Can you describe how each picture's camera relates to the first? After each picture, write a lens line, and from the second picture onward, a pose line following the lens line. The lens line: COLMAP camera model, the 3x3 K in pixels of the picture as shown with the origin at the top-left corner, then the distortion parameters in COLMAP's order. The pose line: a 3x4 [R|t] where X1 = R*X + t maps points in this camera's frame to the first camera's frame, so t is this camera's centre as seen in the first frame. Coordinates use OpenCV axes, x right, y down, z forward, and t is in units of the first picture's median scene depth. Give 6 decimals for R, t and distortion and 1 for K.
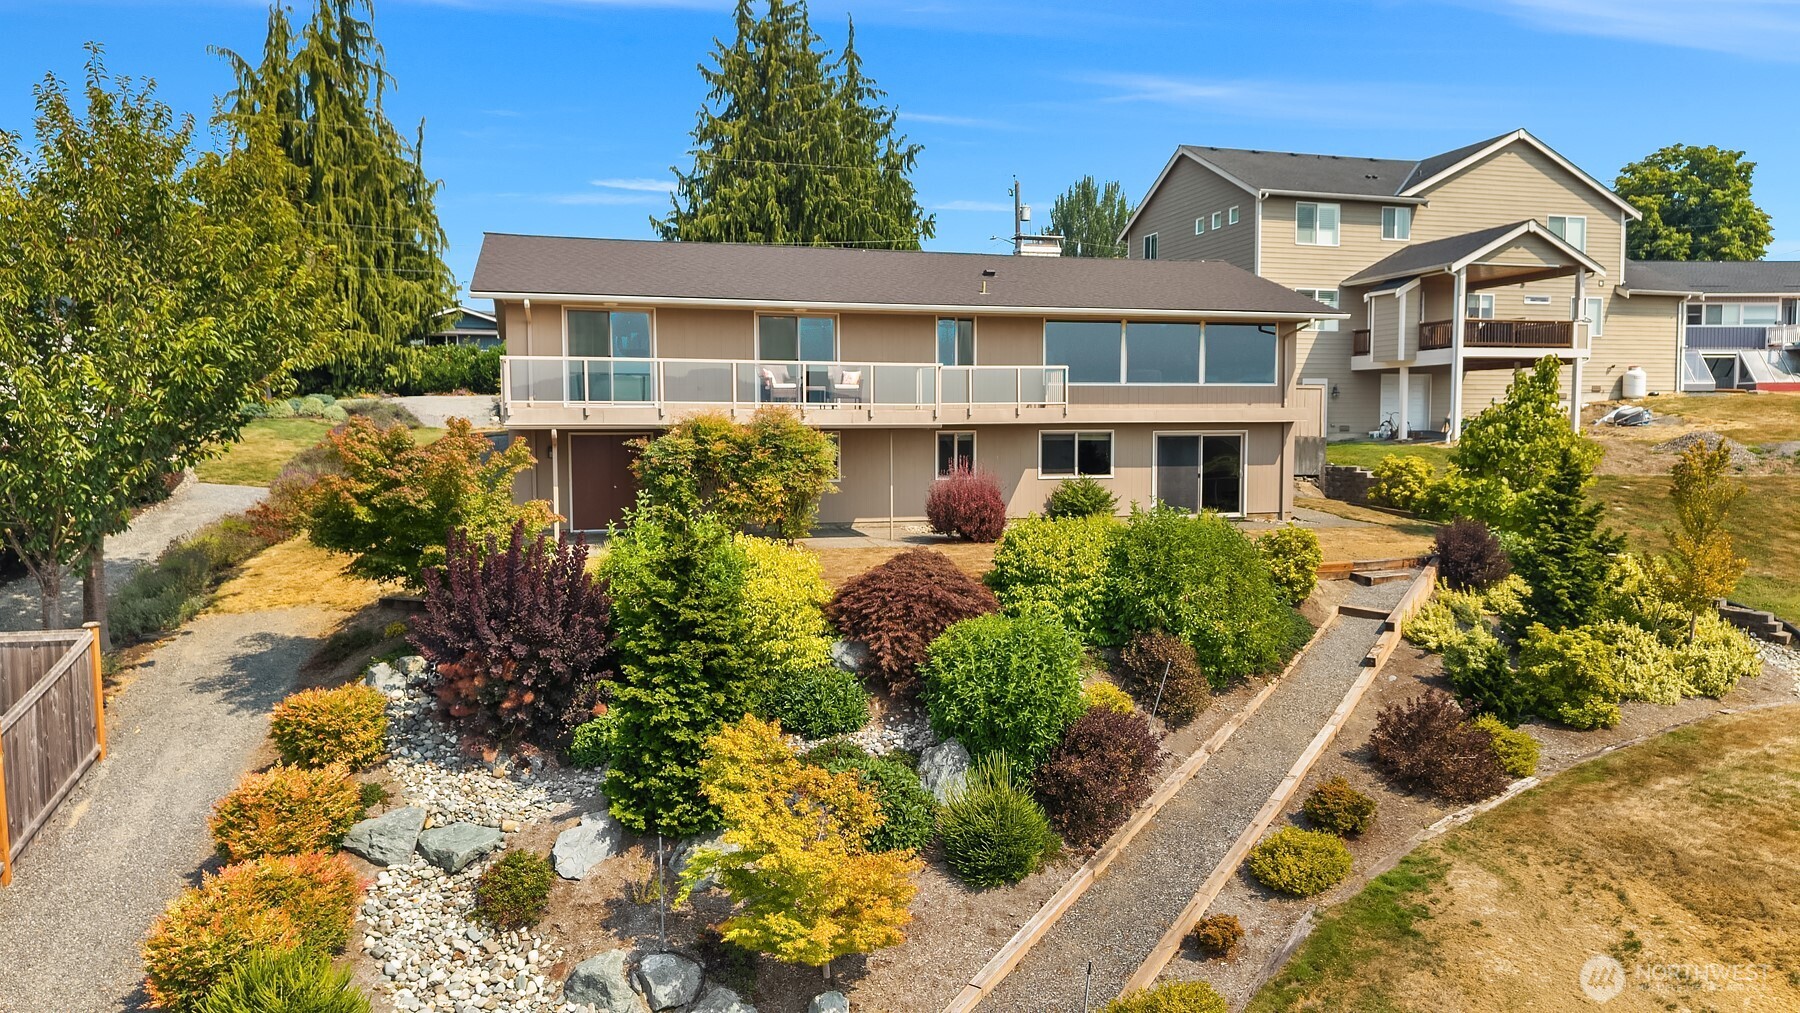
lens RADIAL K [[1202.9, 0, 896.5], [0, 1202.9, 501.0], [0, 0, 1]] dist [0.015785, -0.008268]
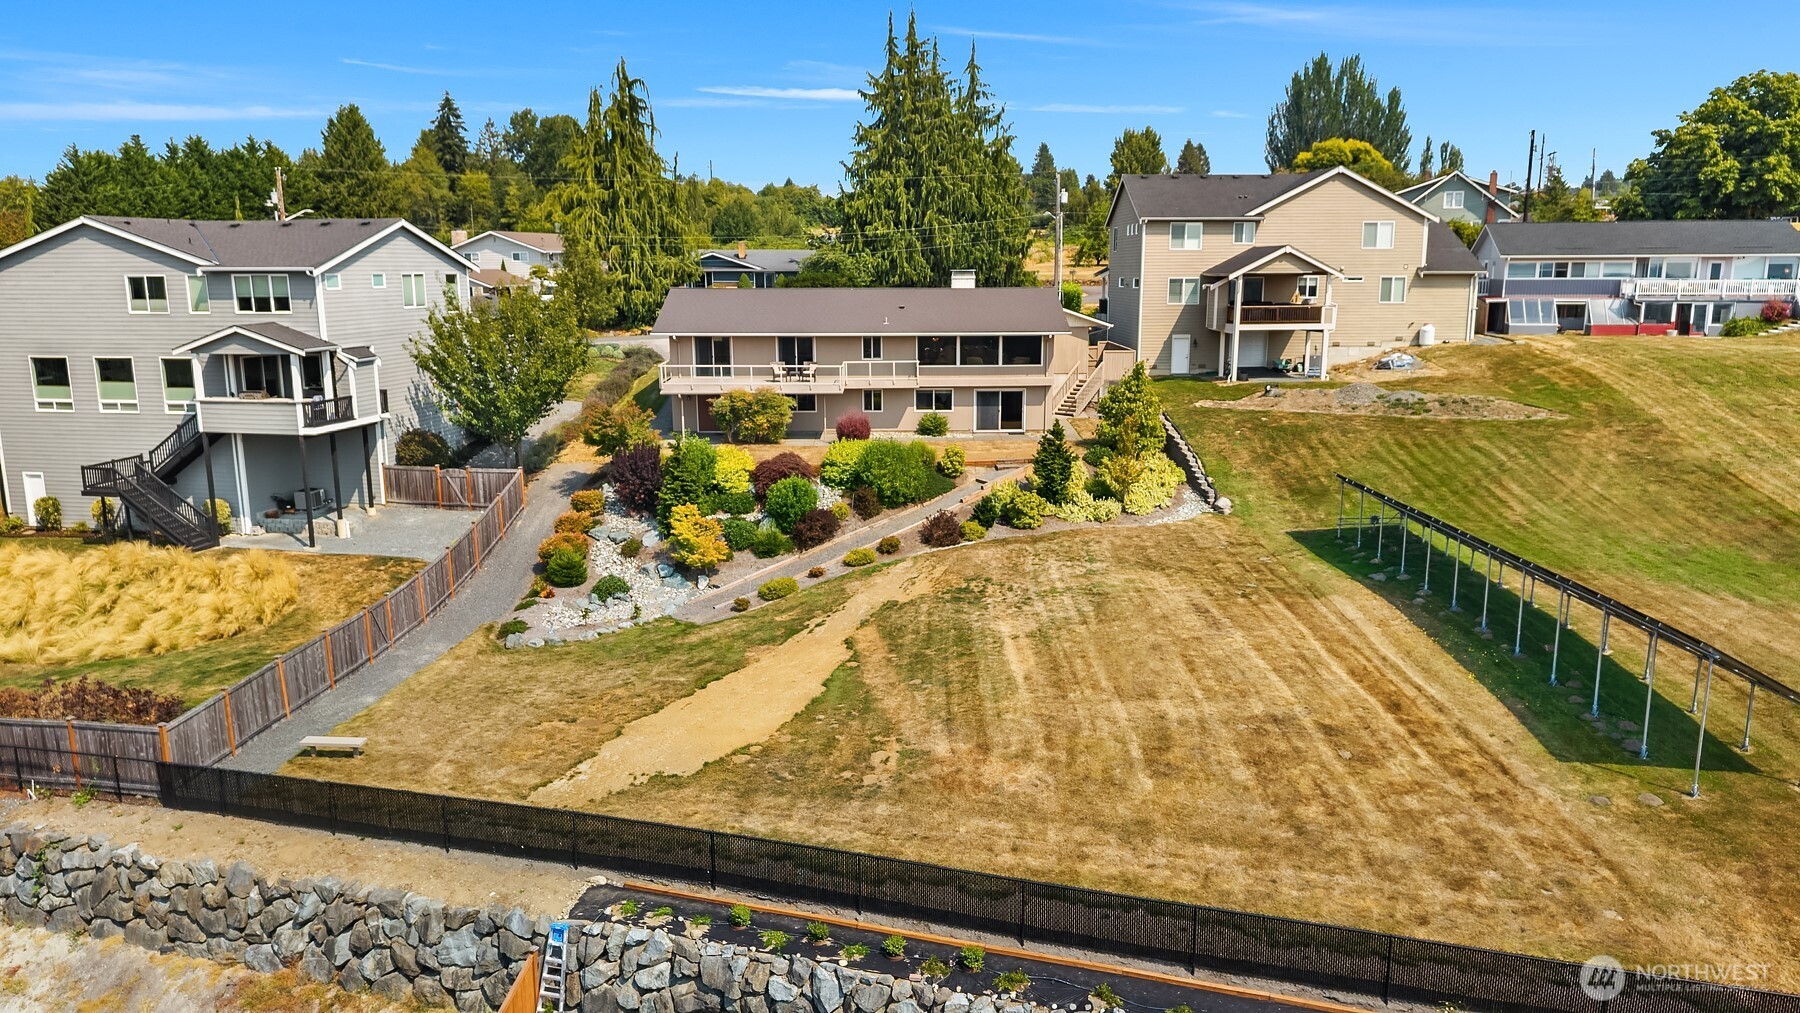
lens RADIAL K [[1202.9, 0, 905.0], [0, 1202.9, 509.8], [0, 0, 1]] dist [0.015785, -0.008268]
pose [[0.967924, 0.049030, -0.246412, 0.444738], [-0.014817, 0.990206, 0.138827, -0.098370], [0.250806, -0.130723, 0.959171, -0.730094]]
